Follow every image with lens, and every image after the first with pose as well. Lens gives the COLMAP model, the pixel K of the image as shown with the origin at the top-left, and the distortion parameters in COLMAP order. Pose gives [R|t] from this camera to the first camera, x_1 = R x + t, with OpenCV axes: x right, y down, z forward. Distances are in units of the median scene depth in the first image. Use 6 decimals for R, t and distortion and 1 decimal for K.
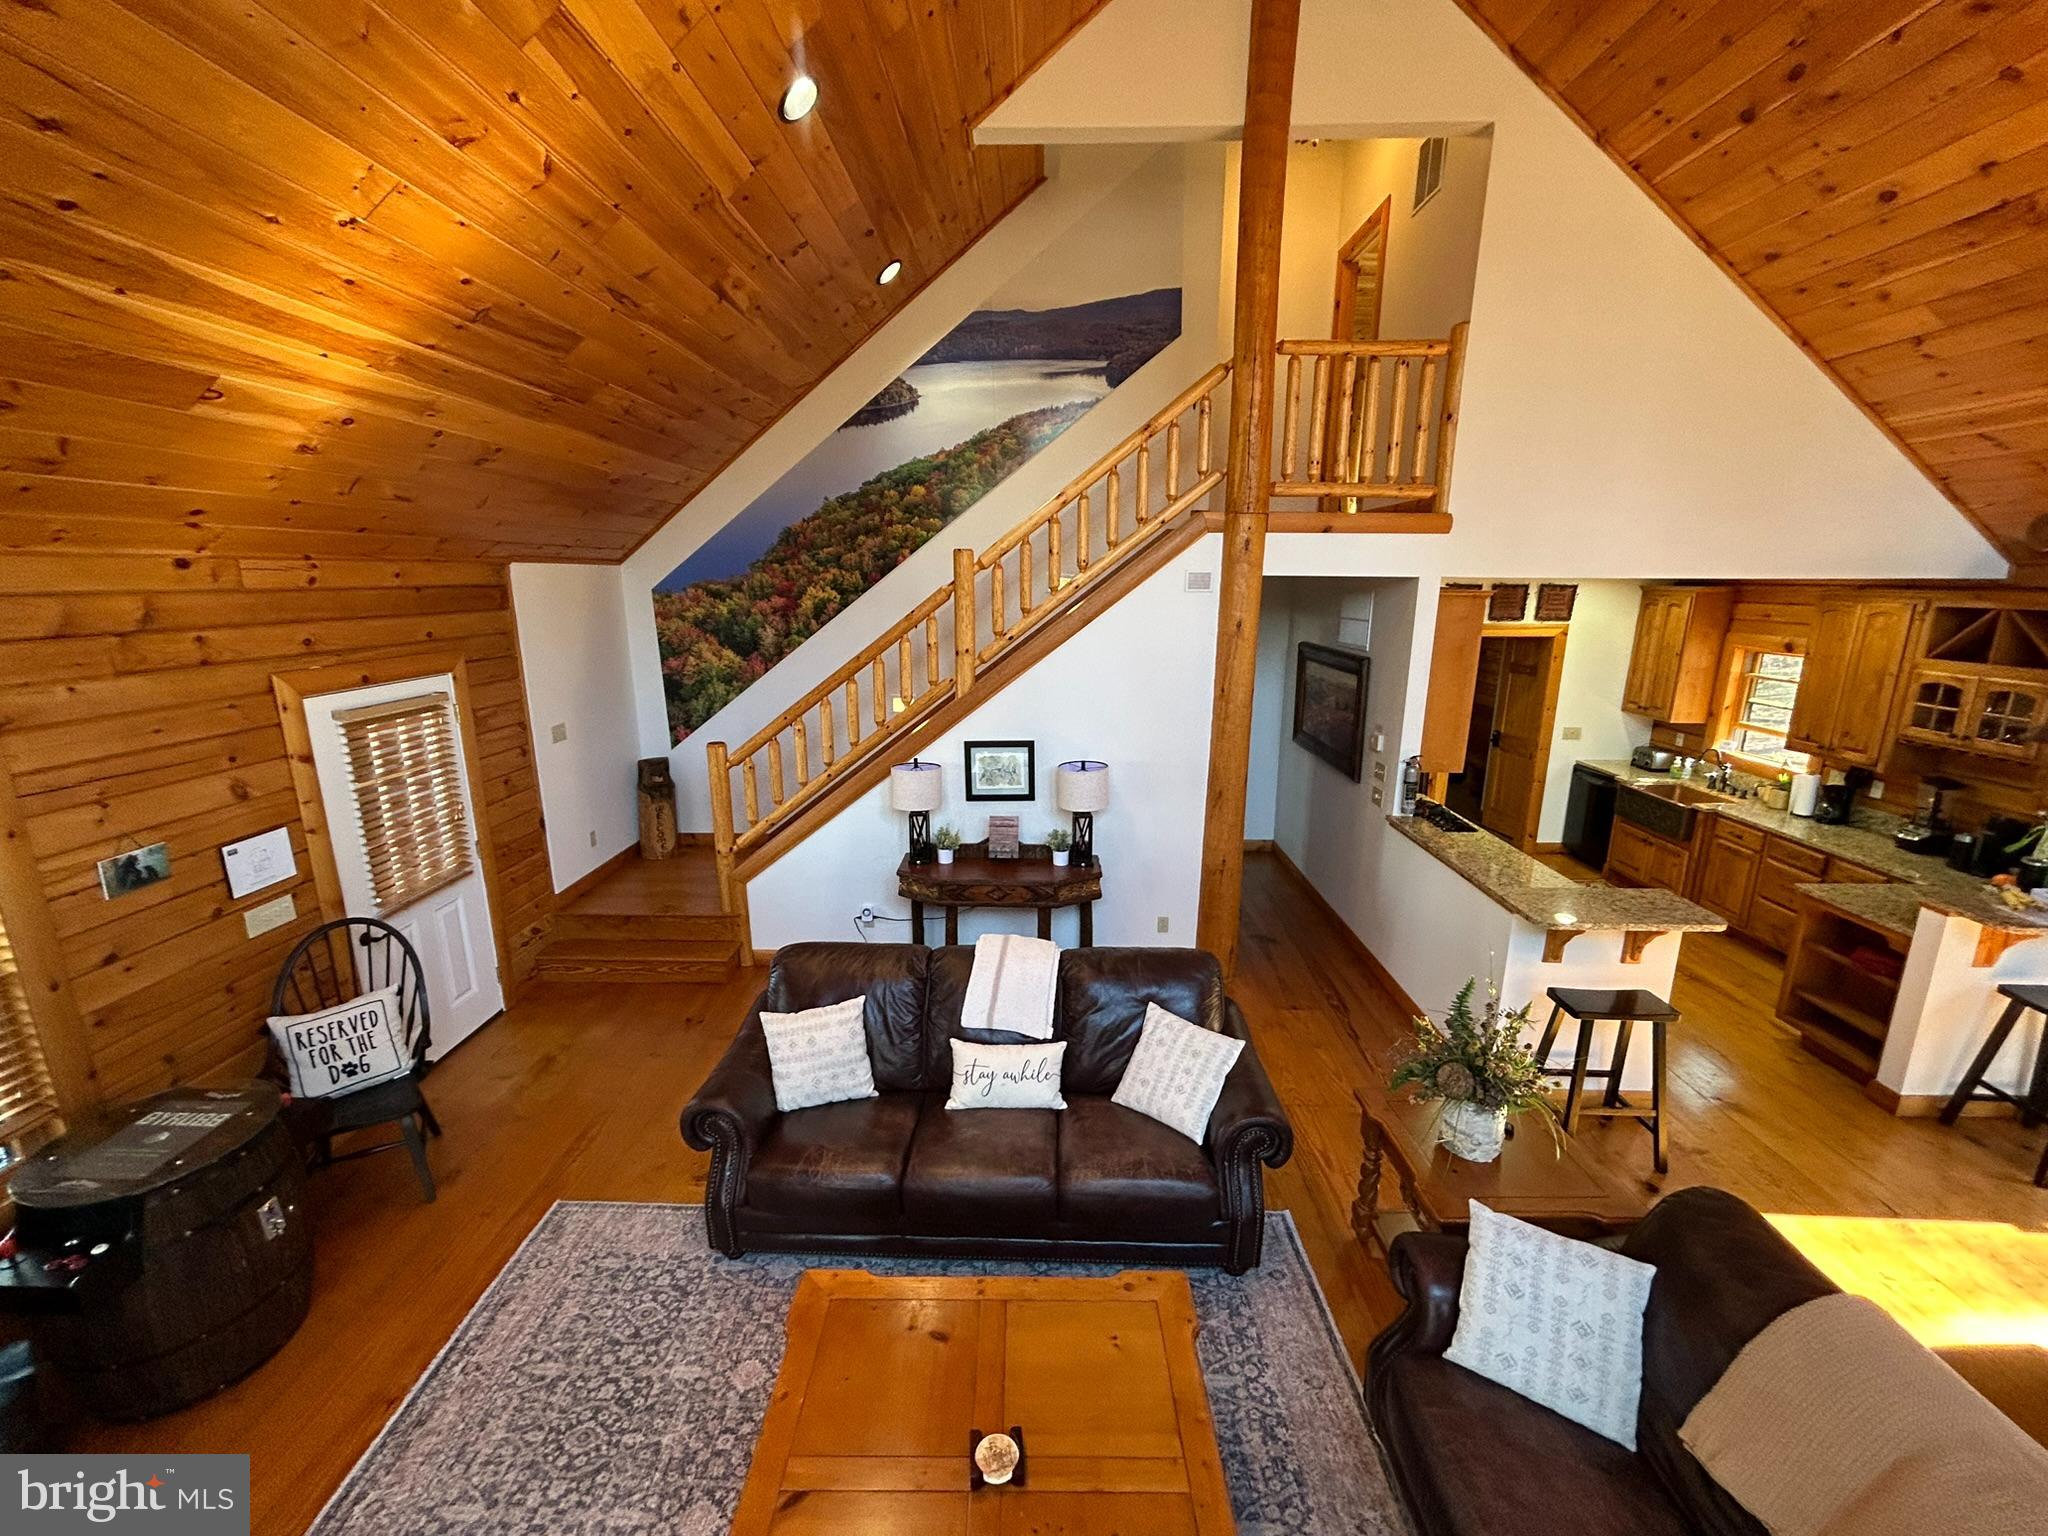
lens RADIAL K [[821.2, 0, 1020.7], [0, 821.2, 771.0], [0, 0, 1]] dist [-0.001088, -0.000013]
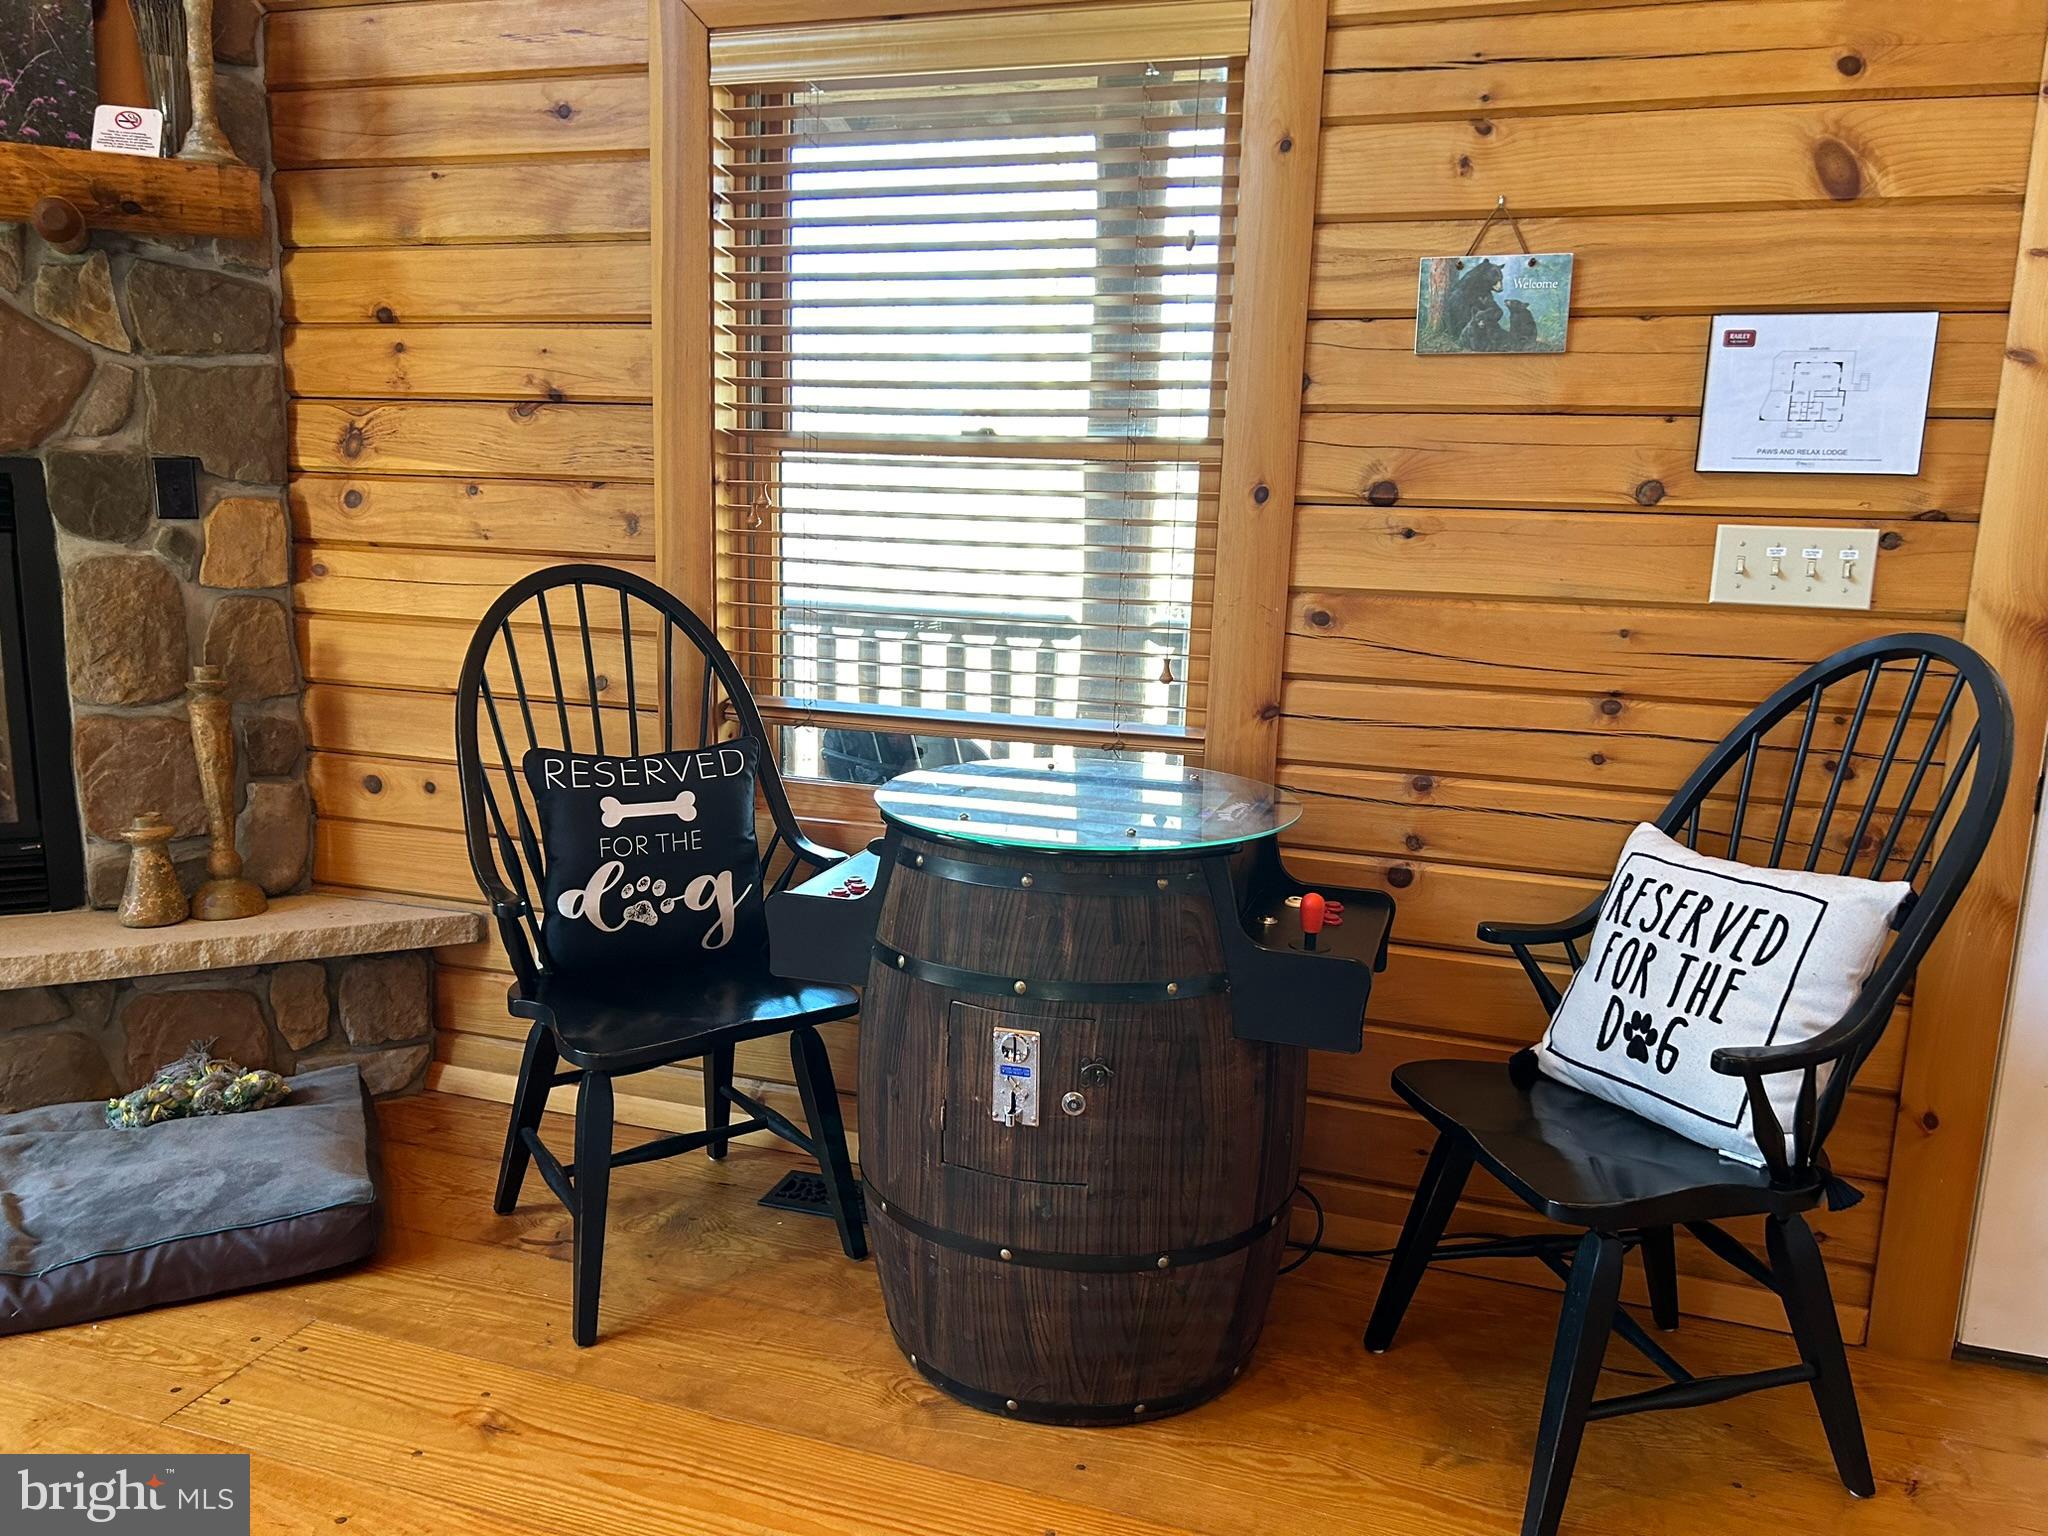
lens RADIAL K [[1533.2, 0, 1017.2], [0, 1533.2, 778.5], [0, 0, 1]] dist [0.055520, -0.060538]
pose [[-0.298716, 0.168499, -0.939349, -0.154948], [-0.249778, 0.936175, 0.247359, 0.143548], [0.921075, 0.308519, -0.237564, 0.703338]]
